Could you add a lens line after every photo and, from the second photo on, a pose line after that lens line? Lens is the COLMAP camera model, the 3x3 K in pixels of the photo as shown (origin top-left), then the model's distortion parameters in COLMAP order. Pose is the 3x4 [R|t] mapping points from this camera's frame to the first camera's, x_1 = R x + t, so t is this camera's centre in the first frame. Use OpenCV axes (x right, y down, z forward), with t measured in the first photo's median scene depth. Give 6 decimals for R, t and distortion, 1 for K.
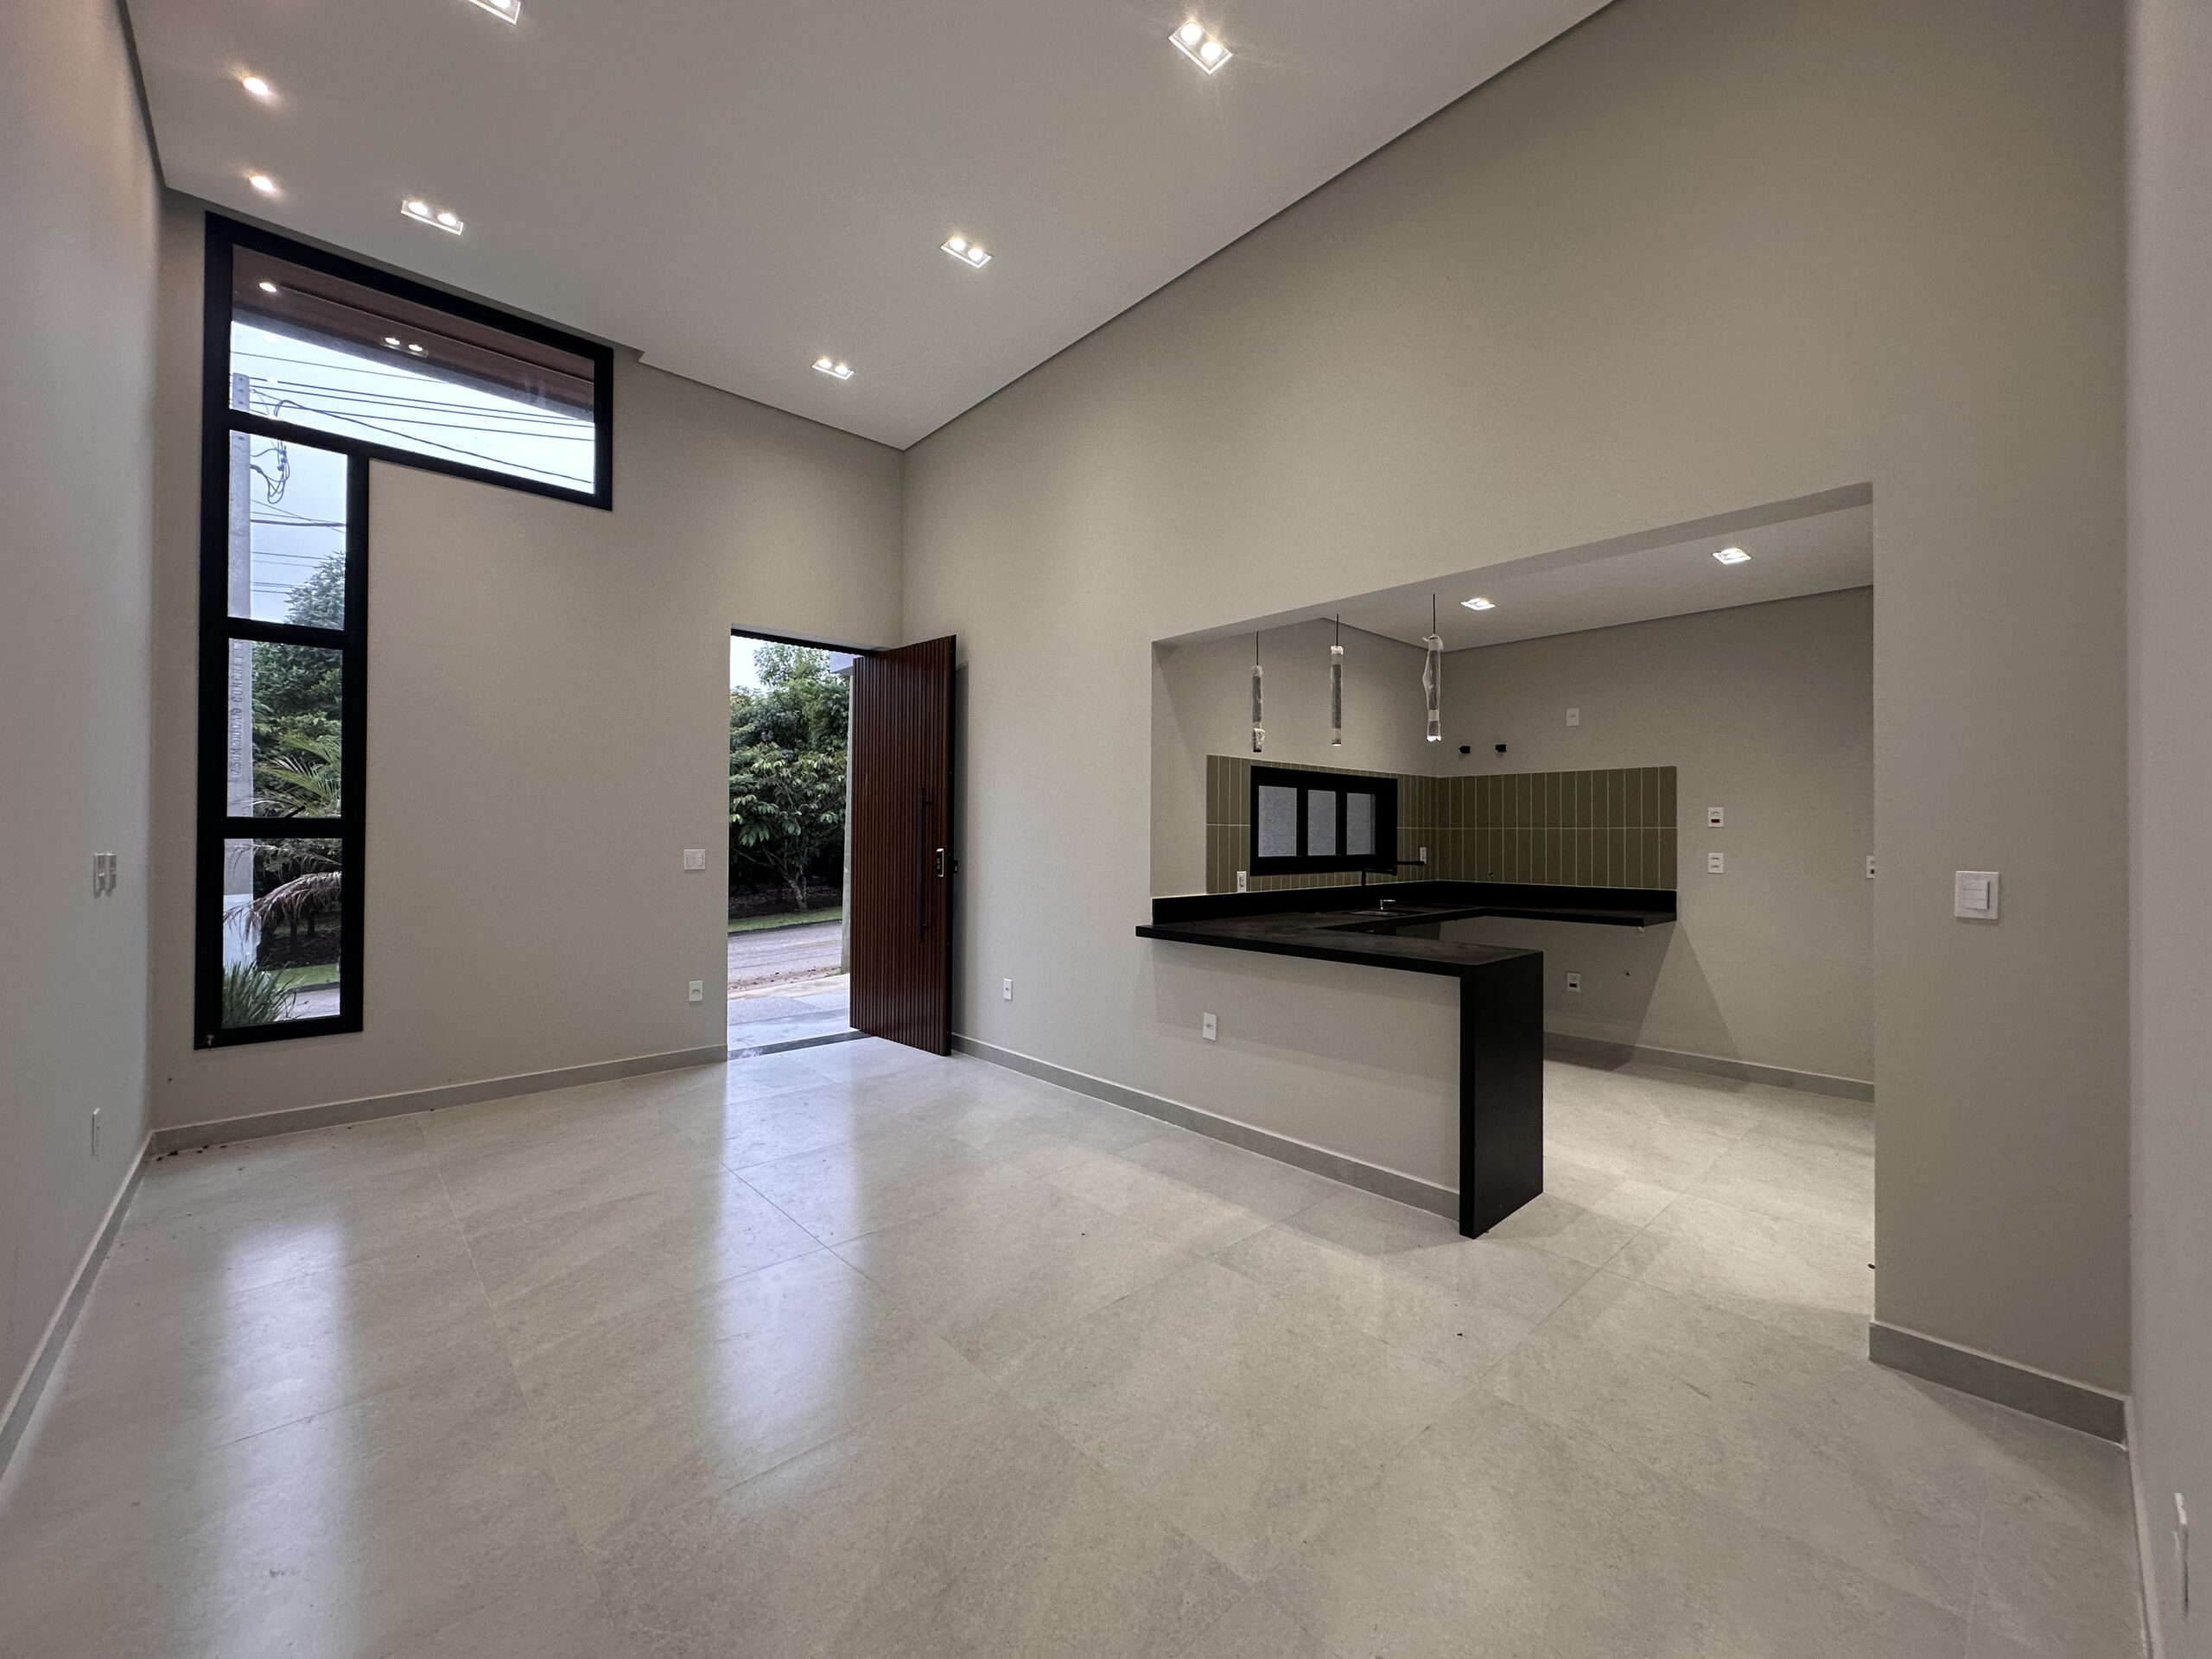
lens RADIAL K [[876.2, 0, 1097.7], [0, 876.2, 834.7], [0, 0, 1]] dist [-0.002439, 0.000266]
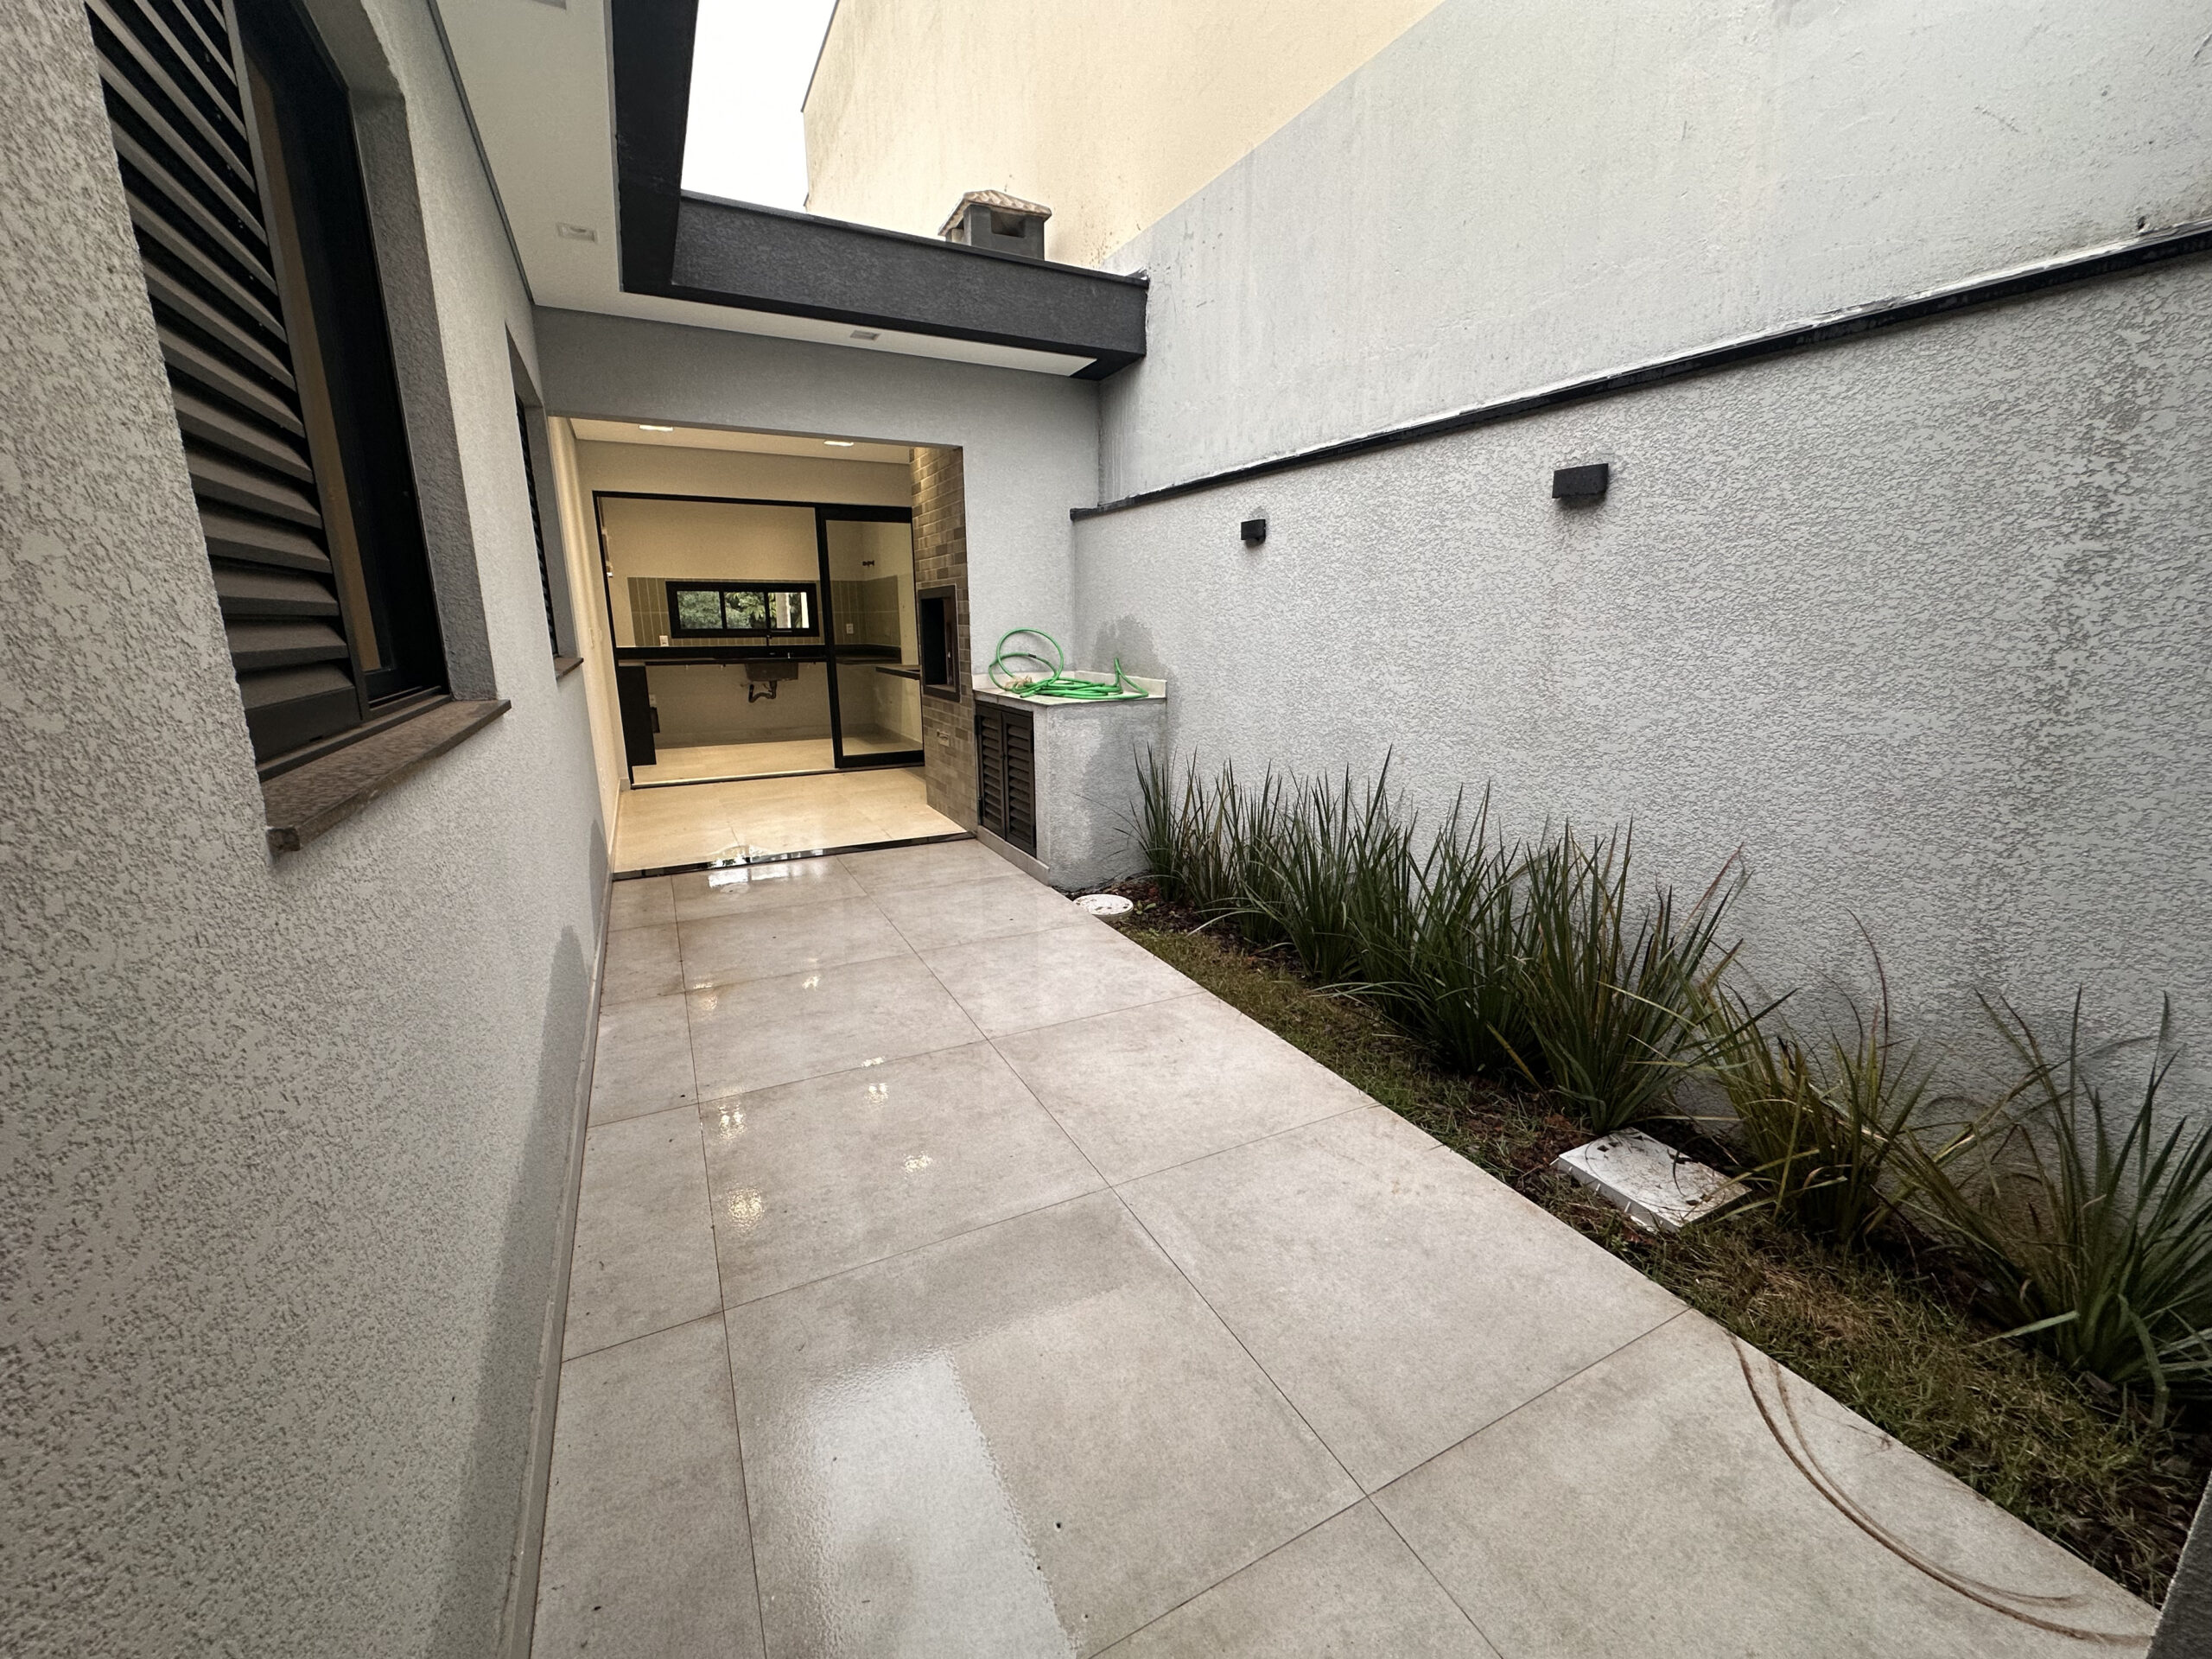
lens RADIAL K [[876.2, 0, 1103.2], [0, 876.2, 828.1], [0, 0, 1]] dist [-0.002439, 0.000266]
pose [[0.964953, 0.052230, -0.257174, 1.577458], [0.007471, 0.974129, 0.225869, 0.023825], [0.262317, -0.219874, 0.939598, -0.683480]]
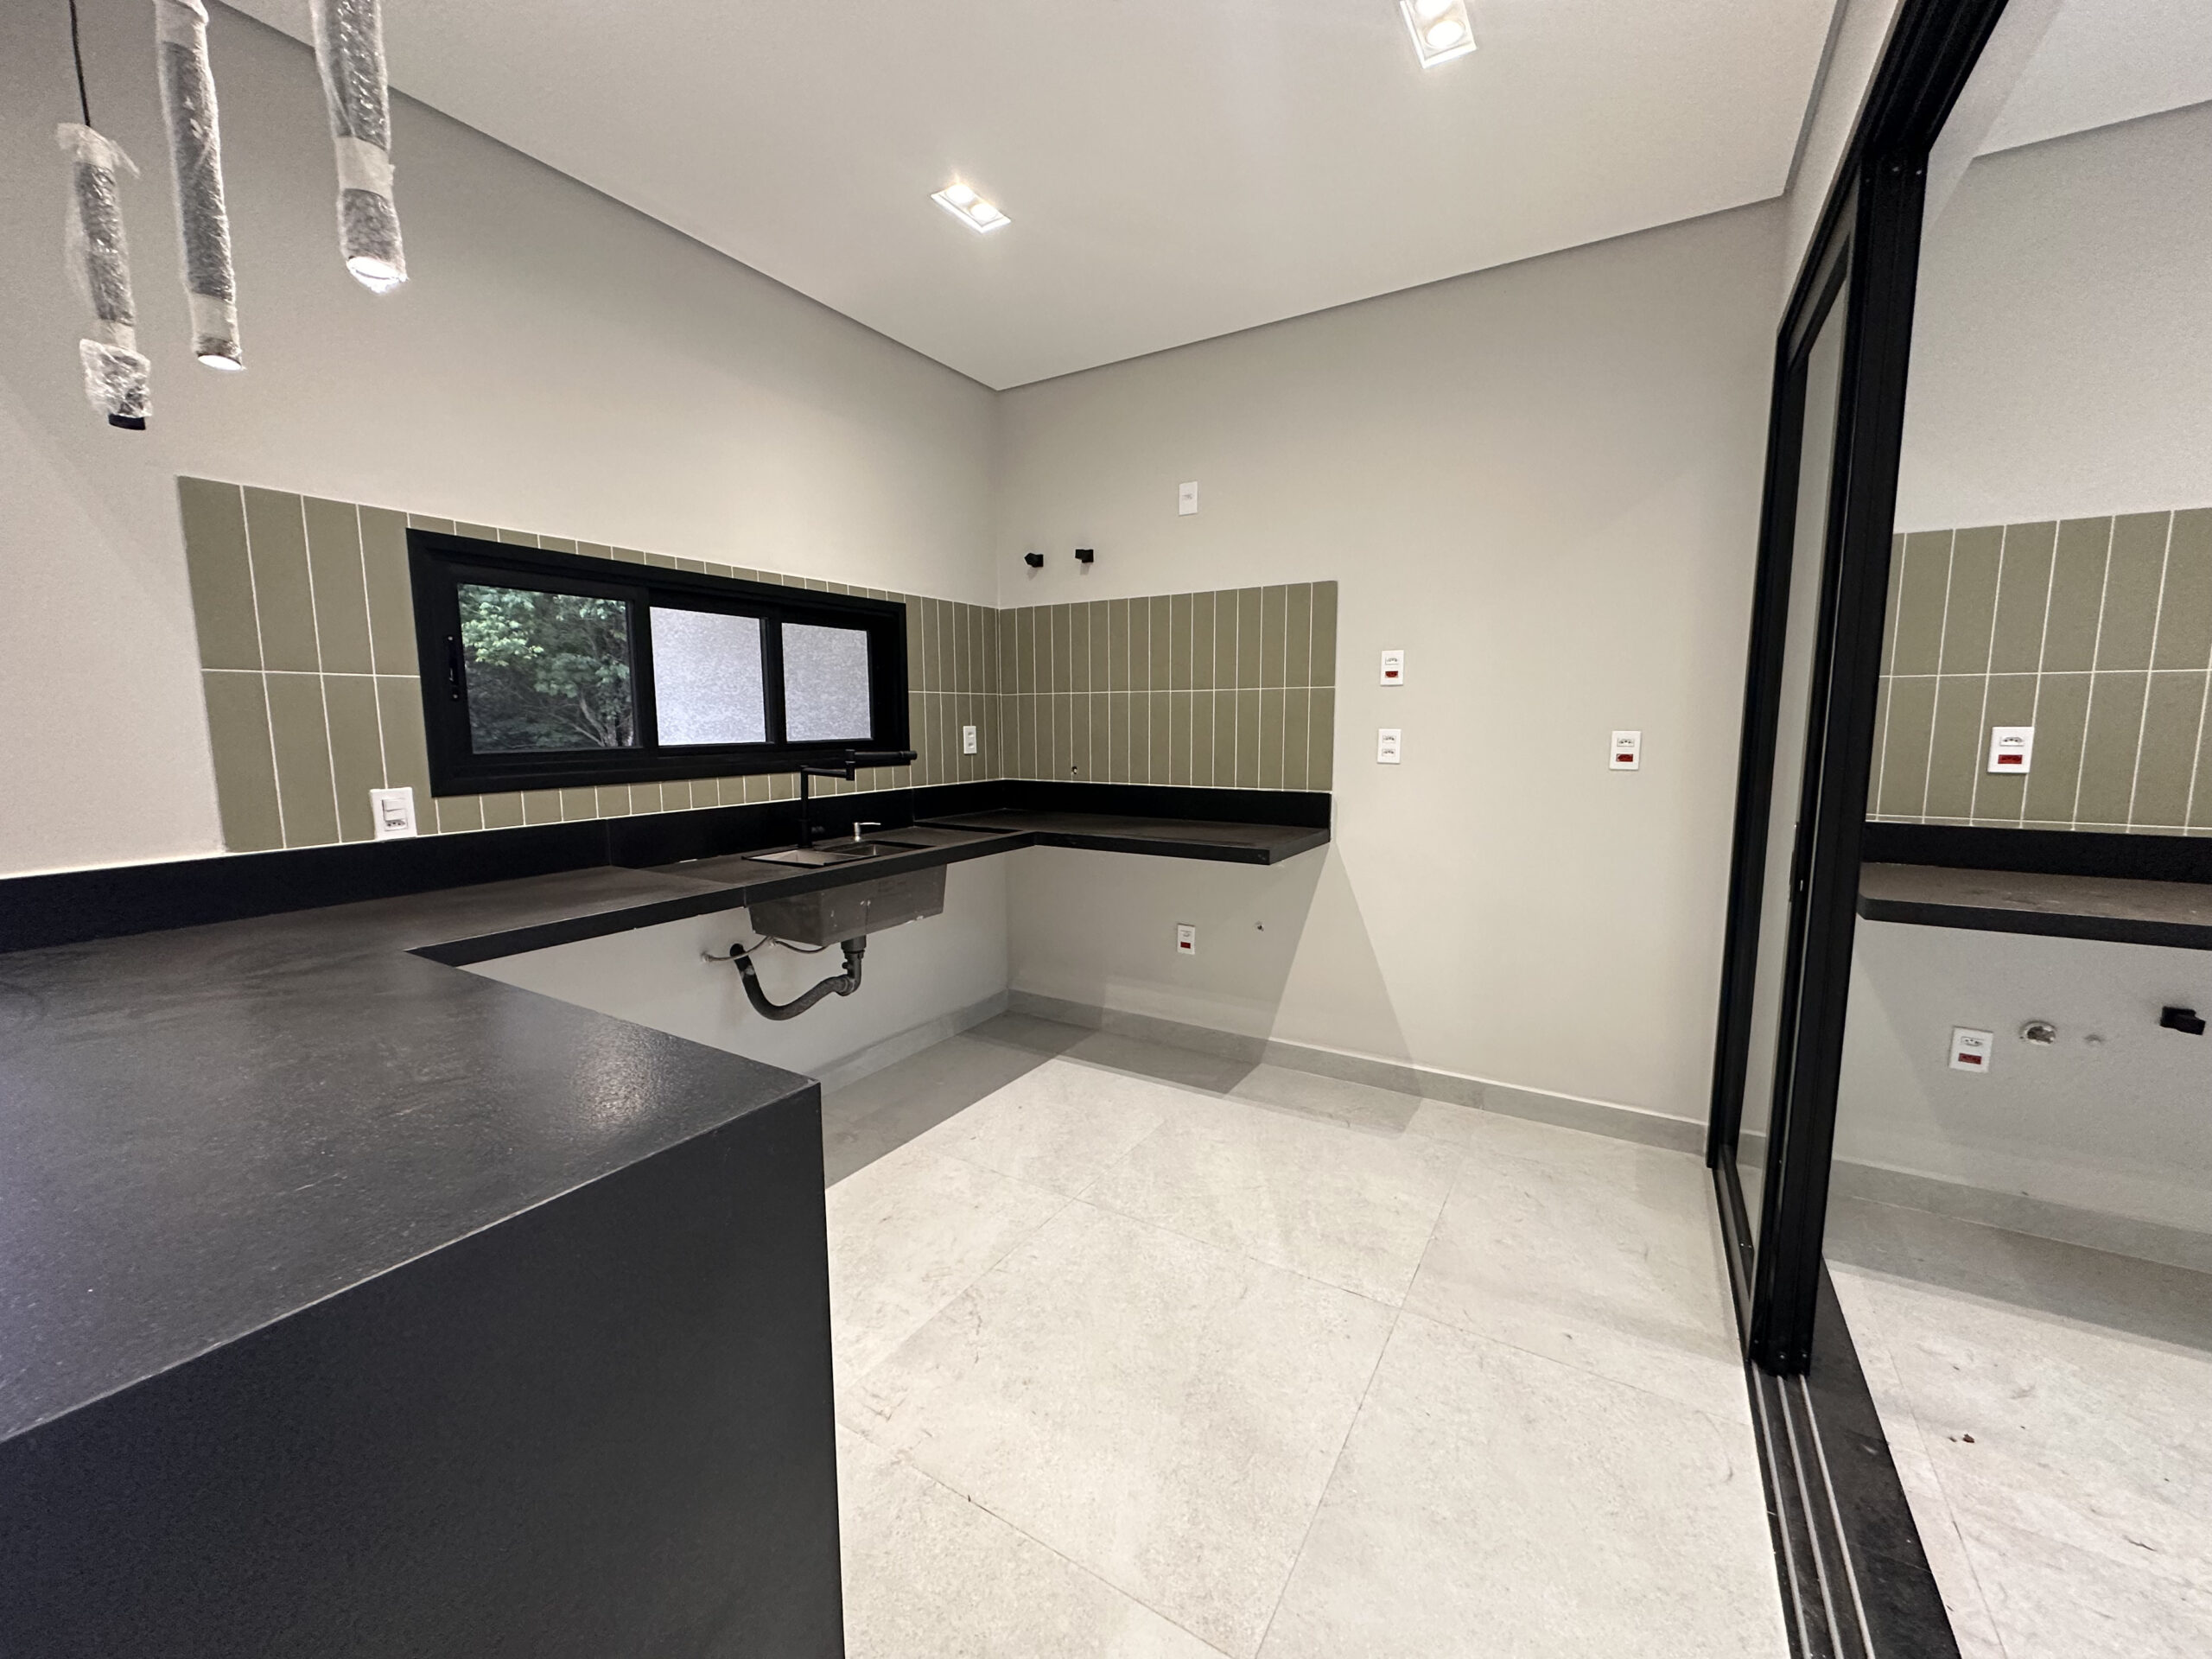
lens RADIAL K [[876.2, 0, 1100.0], [0, 876.2, 829.1], [0, 0, 1]] dist [-0.002439, 0.000266]
pose [[0.961263, -0.043908, 0.272113, 0.349864], [0.009688, 0.992003, 0.125842, 0.011727], [-0.275462, -0.118331, 0.954001, 0.475925]]
